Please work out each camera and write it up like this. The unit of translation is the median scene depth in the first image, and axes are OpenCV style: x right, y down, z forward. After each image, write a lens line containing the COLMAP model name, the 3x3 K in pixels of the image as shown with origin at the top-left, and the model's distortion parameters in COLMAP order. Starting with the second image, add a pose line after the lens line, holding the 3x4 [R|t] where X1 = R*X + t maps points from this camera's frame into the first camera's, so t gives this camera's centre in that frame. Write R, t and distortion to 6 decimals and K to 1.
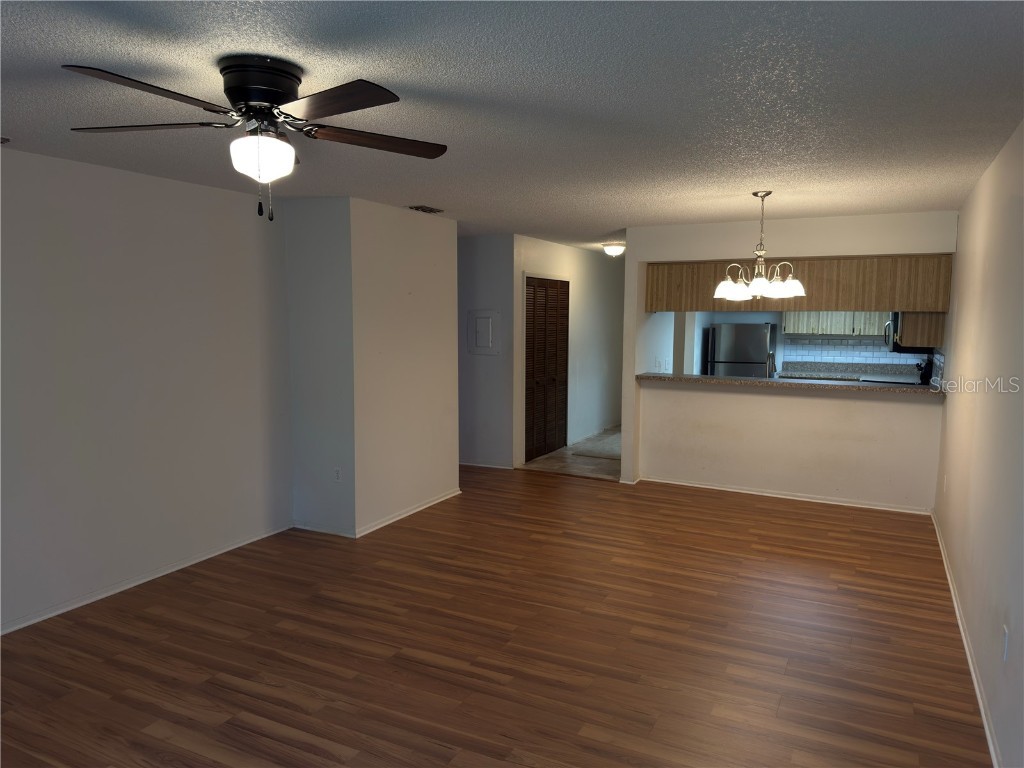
lens RADIAL K [[711.5, 0, 511.8], [0, 711.5, 387.3], [0, 0, 1]] dist [0.005777, -0.010559]
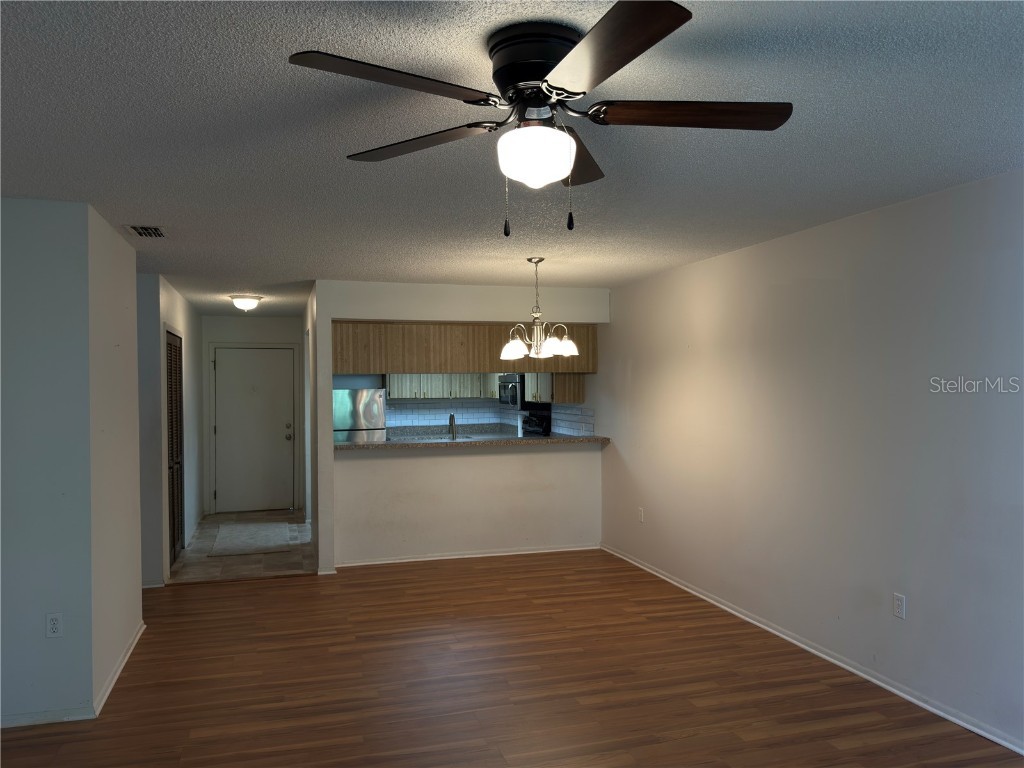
lens RADIAL K [[778.4, 0, 512.2], [0, 778.4, 378.3], [0, 0, 1]] dist [0.086627, -0.022469]
pose [[0.714513, -0.005712, 0.699599, -0.414328], [0.085095, 0.993252, -0.078800, -0.005668], [-0.694428, 0.115837, 0.710177, 0.182470]]
